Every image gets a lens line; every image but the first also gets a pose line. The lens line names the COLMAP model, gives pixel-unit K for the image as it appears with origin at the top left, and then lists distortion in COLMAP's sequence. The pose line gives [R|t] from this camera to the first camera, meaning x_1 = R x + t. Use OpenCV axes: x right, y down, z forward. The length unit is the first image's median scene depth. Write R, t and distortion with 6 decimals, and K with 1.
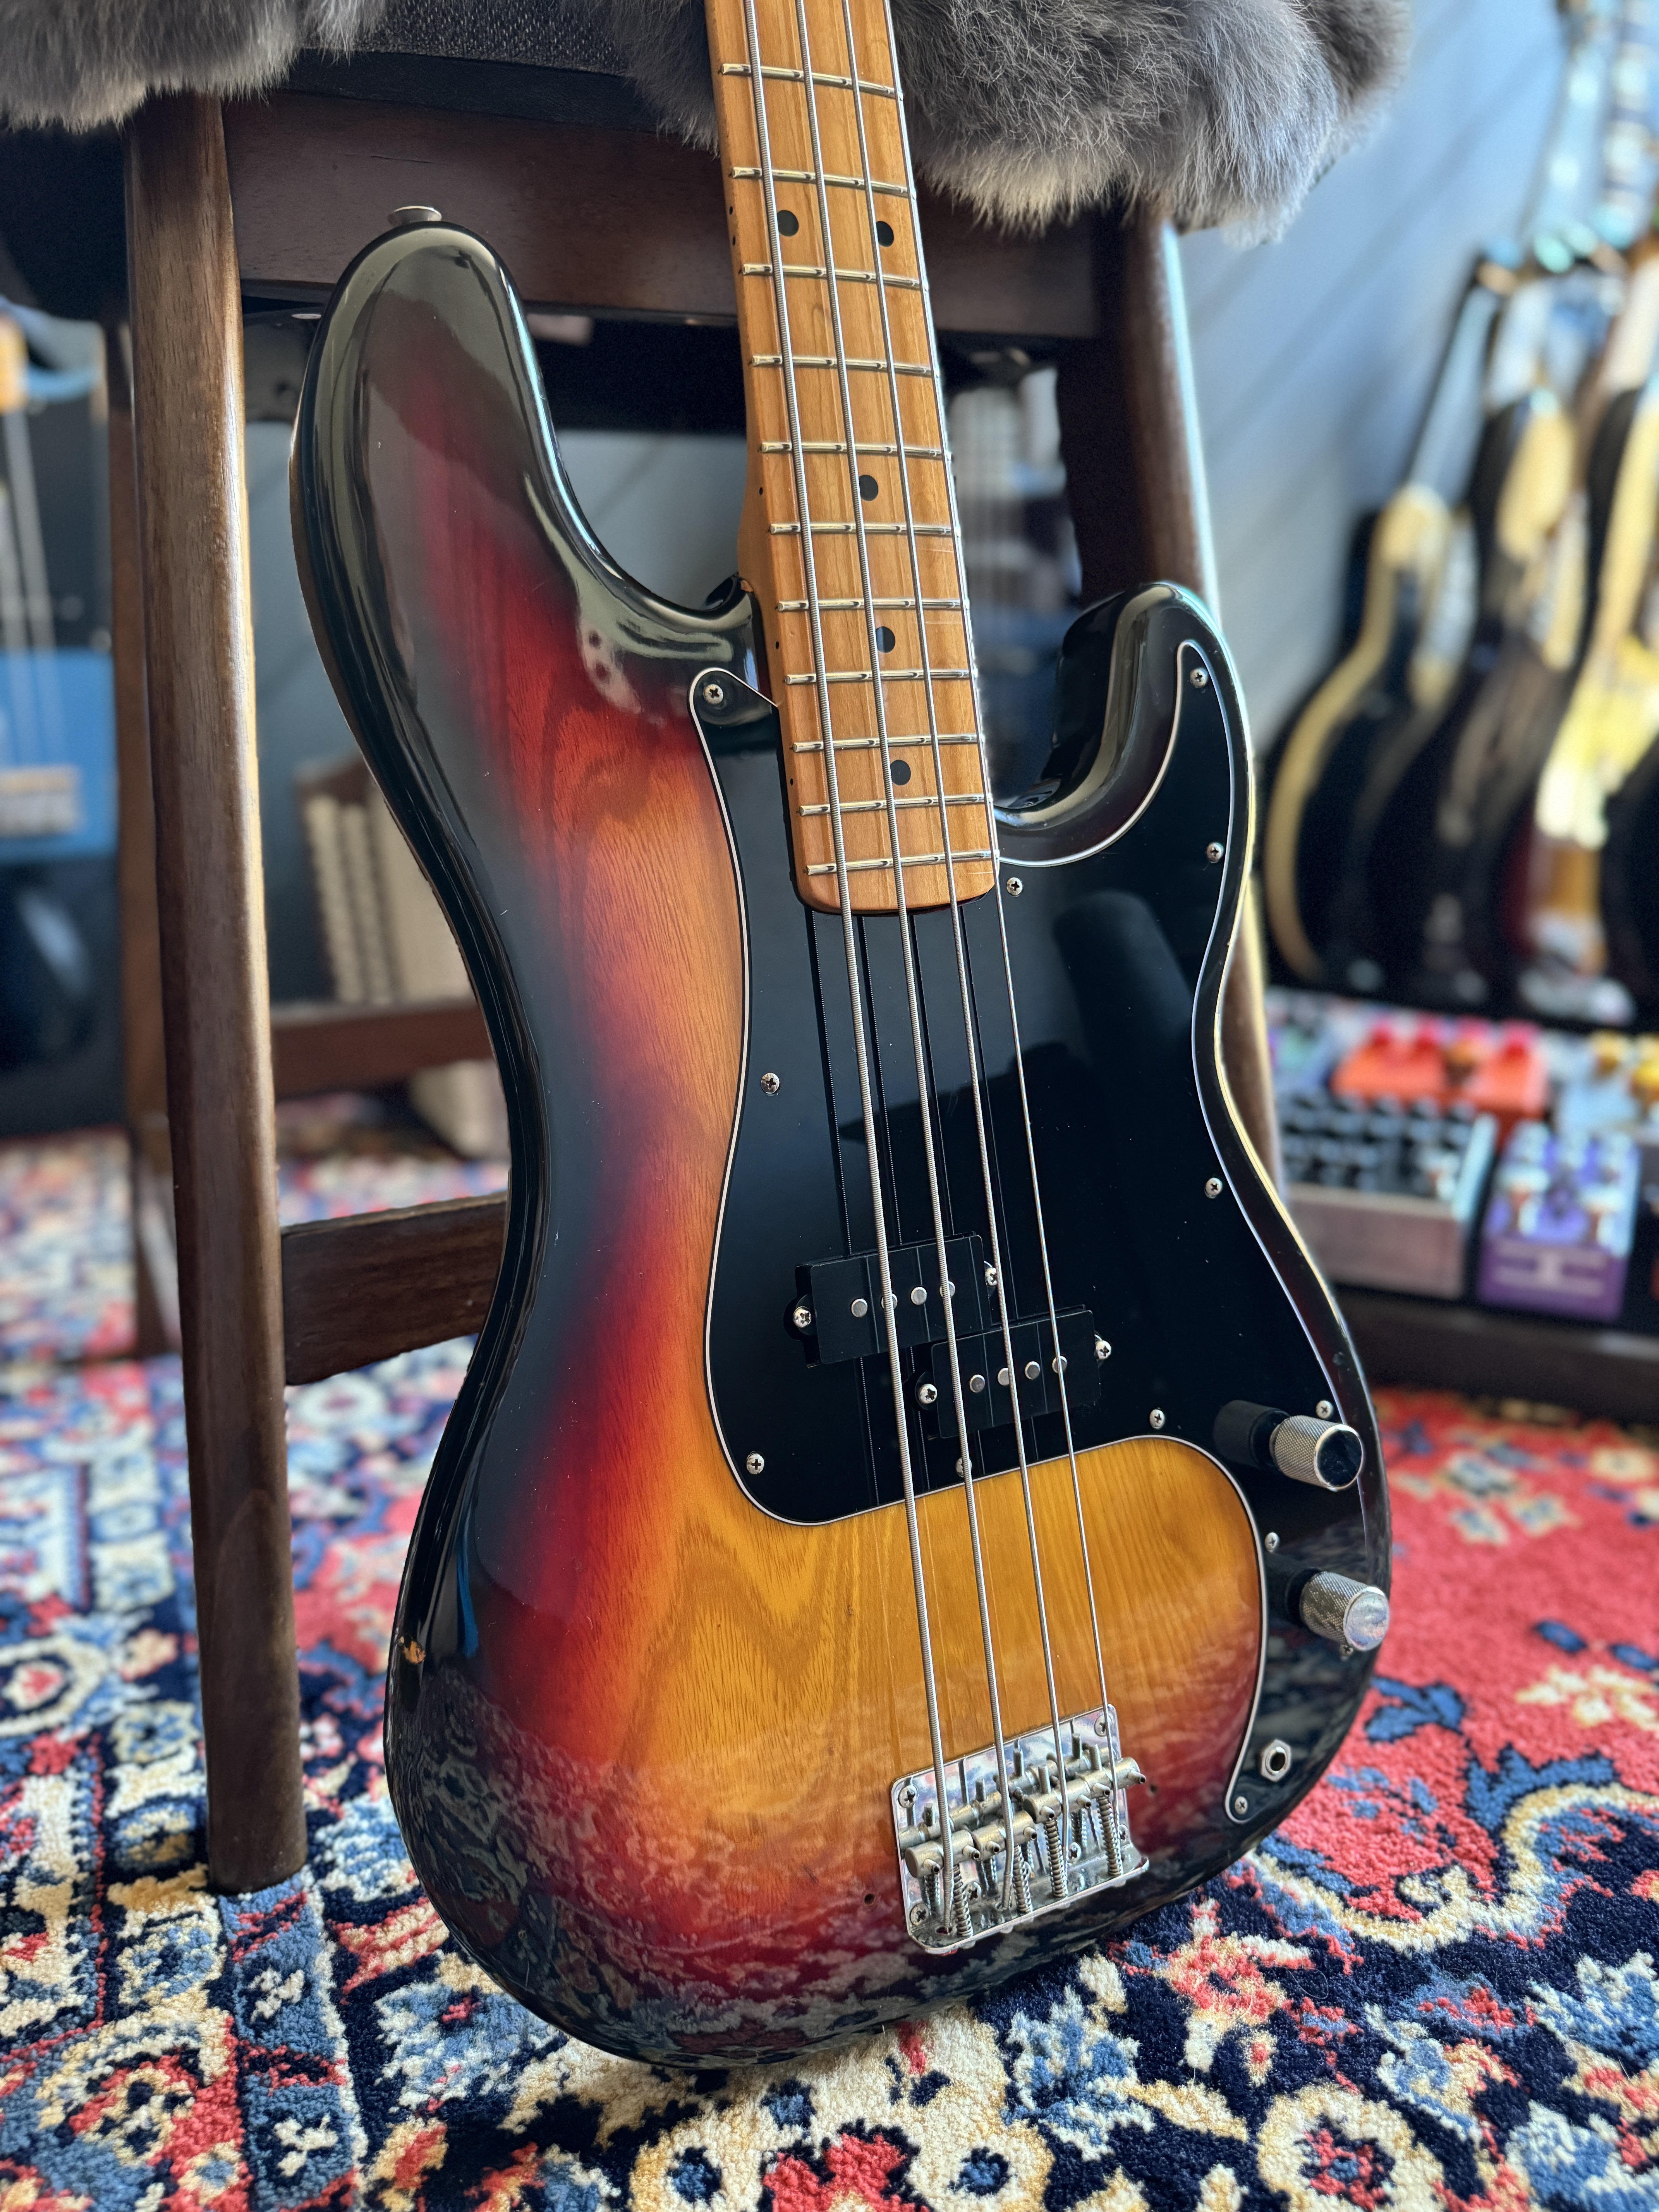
lens RADIAL K [[1597.3, 0, 829.5], [0, 1597.3, 1106.0], [0, 0, 1]] dist [-0.008196, -0.004756]
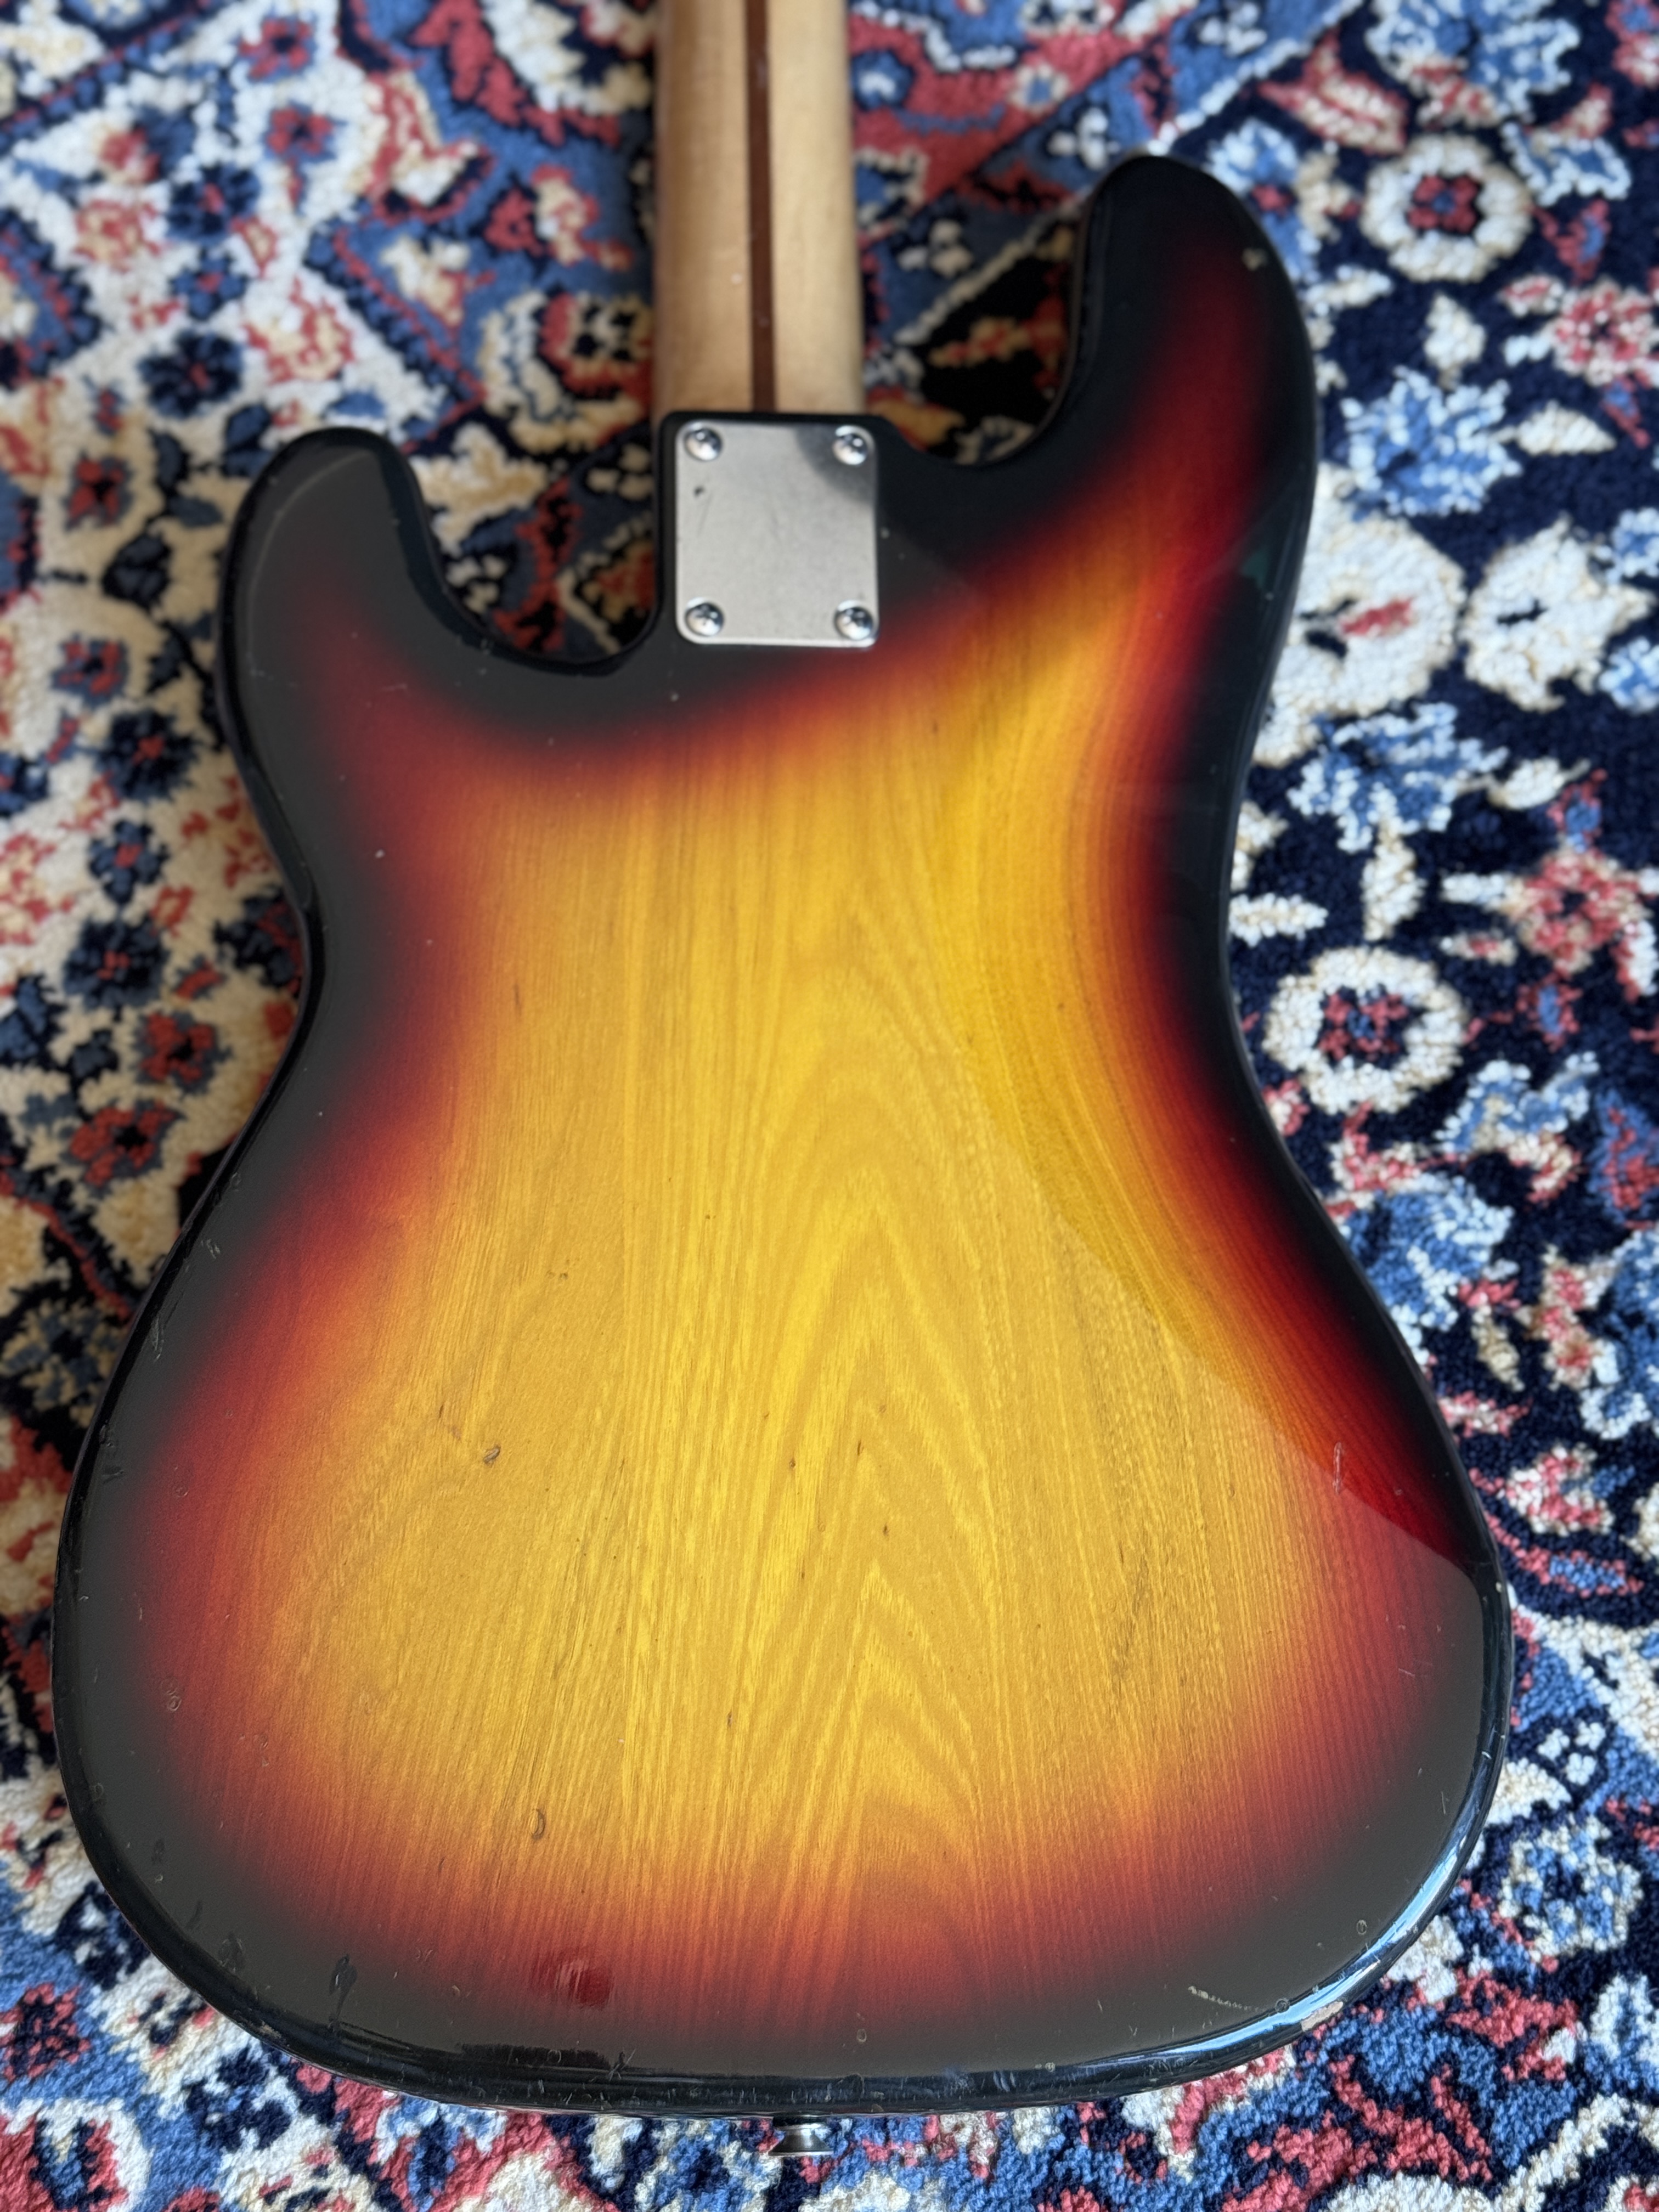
lens RADIAL K [[3104.4, 0, 829.5], [0, 3104.4, 1106.0], [0, 0, 1]] dist [0.213100, -0.560468]
pose [[0.274232, 0.908631, -0.314939, 0.749454], [-0.259124, 0.385199, 0.885707, -0.789478], [0.926095, -0.161280, 0.341082, 0.026099]]
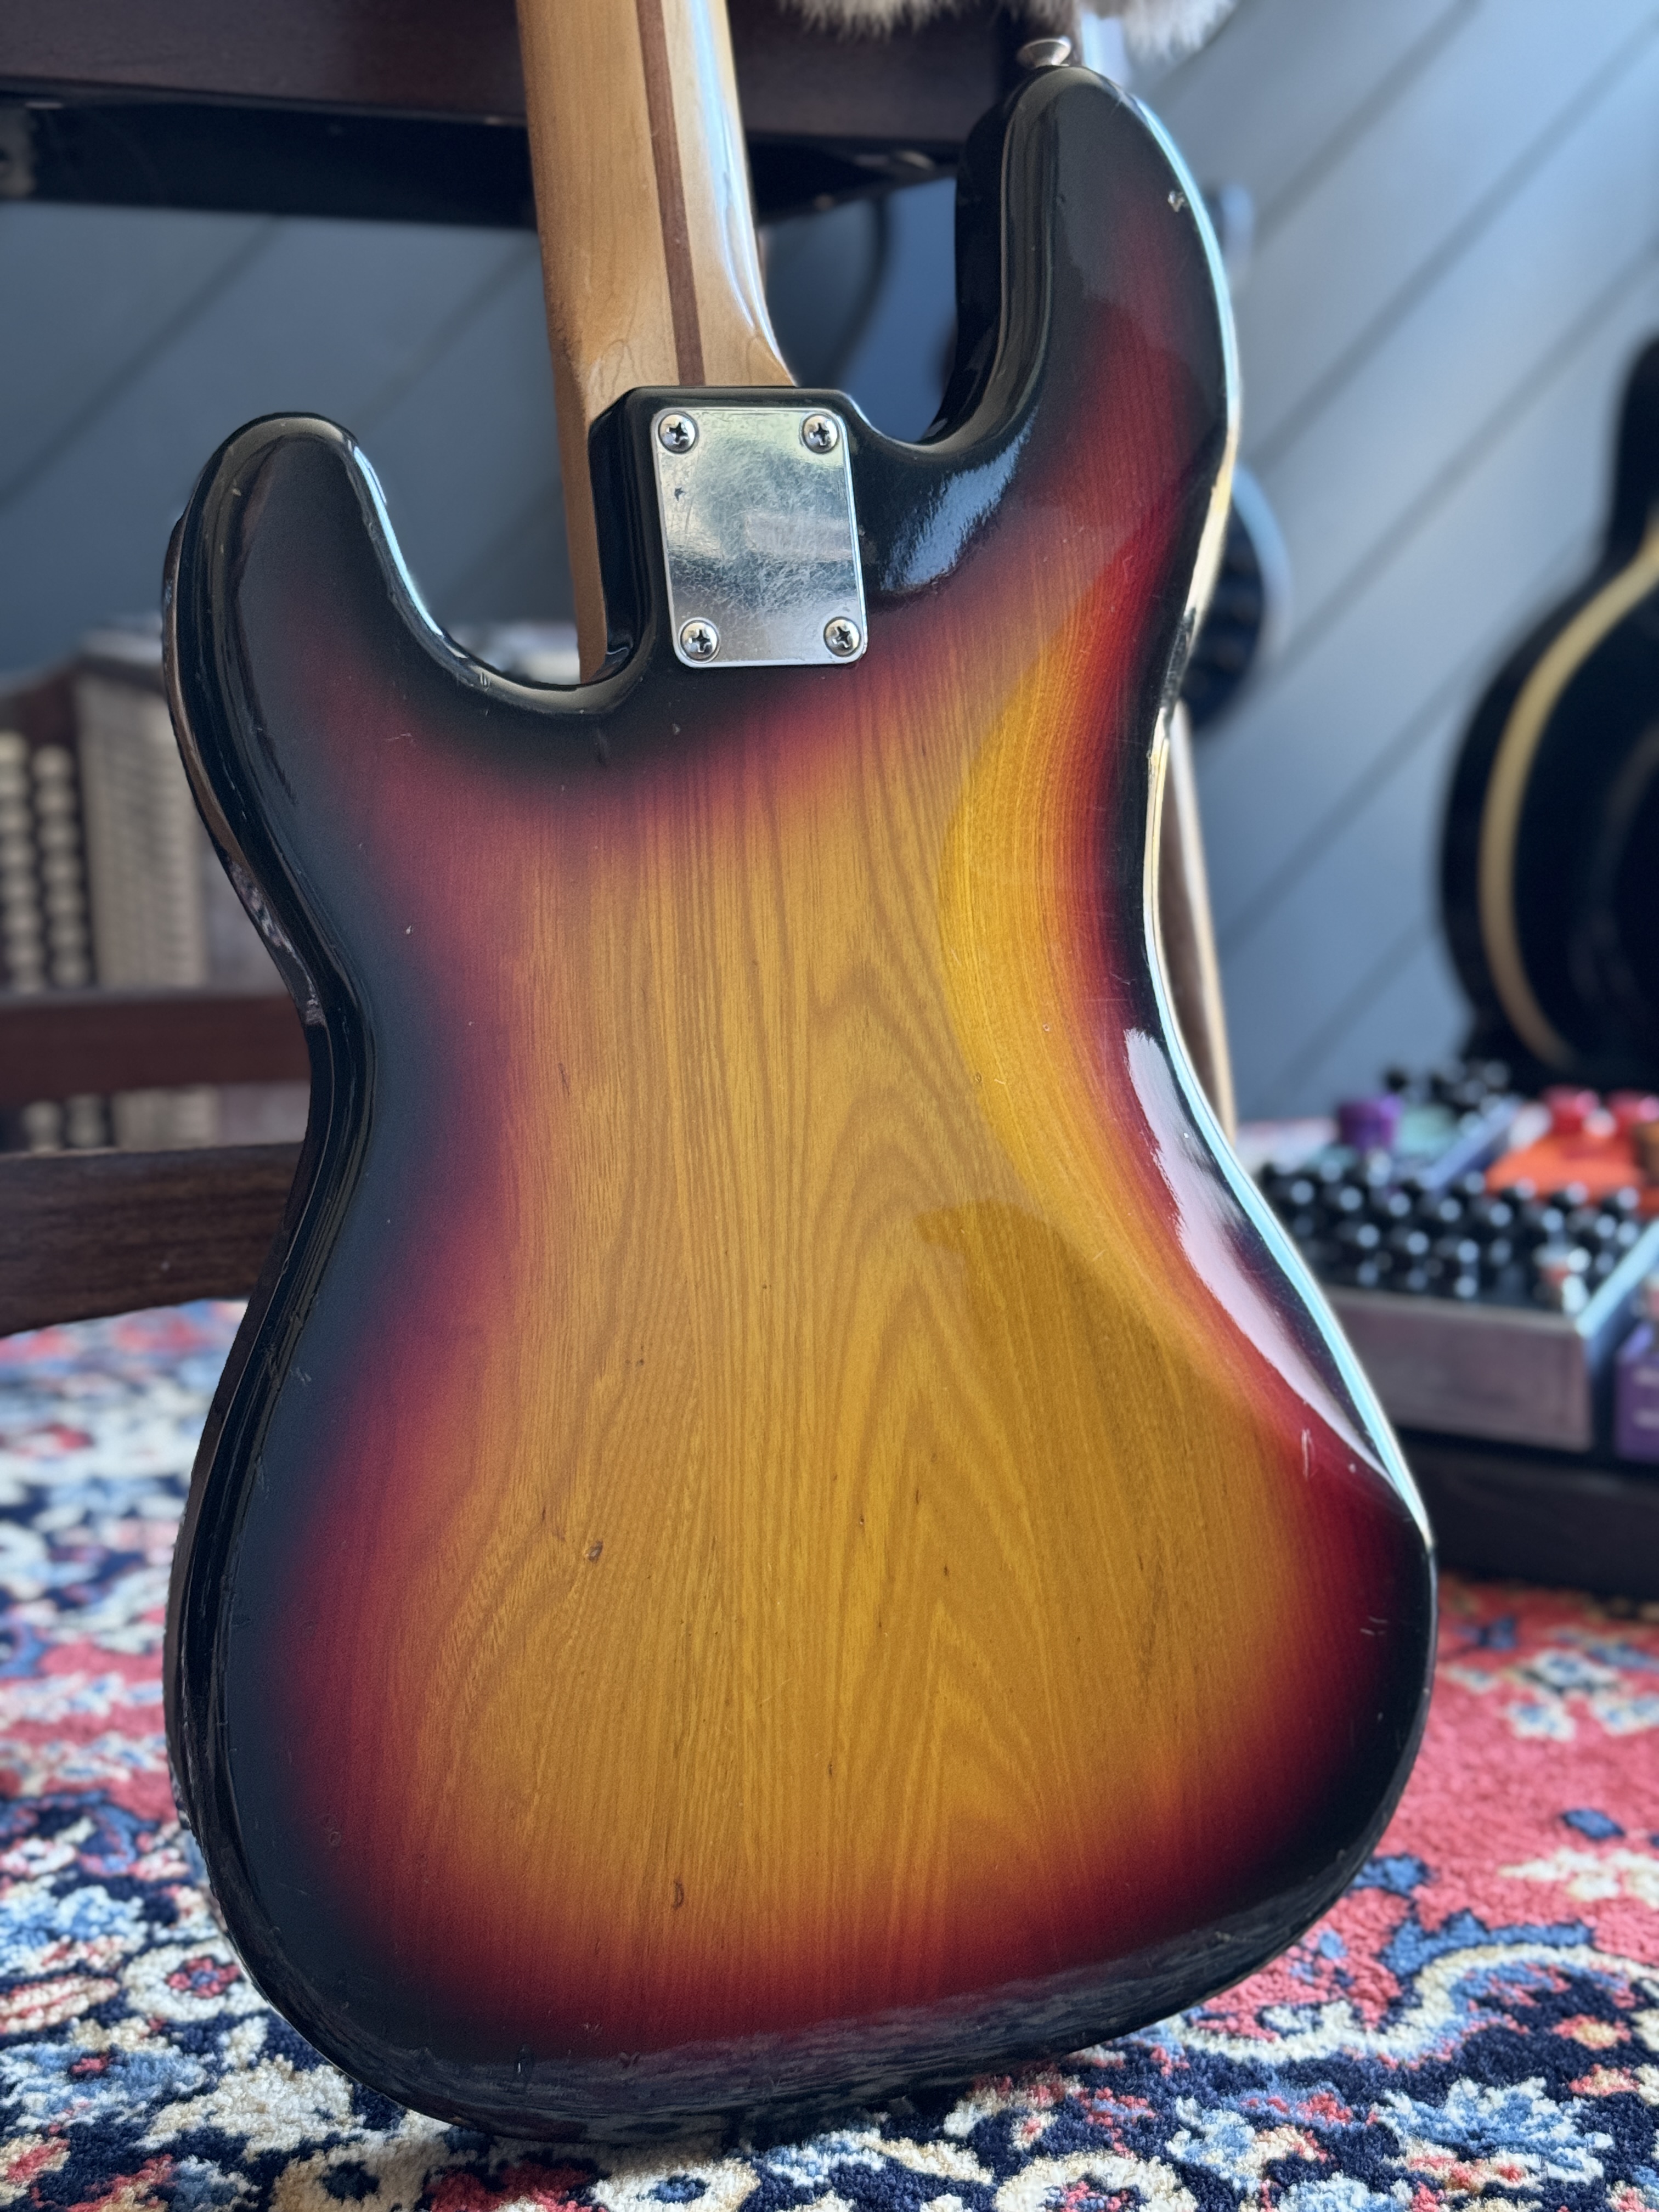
lens RADIAL K [[3104.4, 0, 829.5], [0, 3104.4, 1106.0], [0, 0, 1]] dist [0.213100, -0.560468]
pose [[0.998608, 0.035802, -0.038721, 0.191926], [-0.039799, 0.993361, -0.107937, 0.223821], [0.034600, 0.109328, 0.993403, -0.664938]]
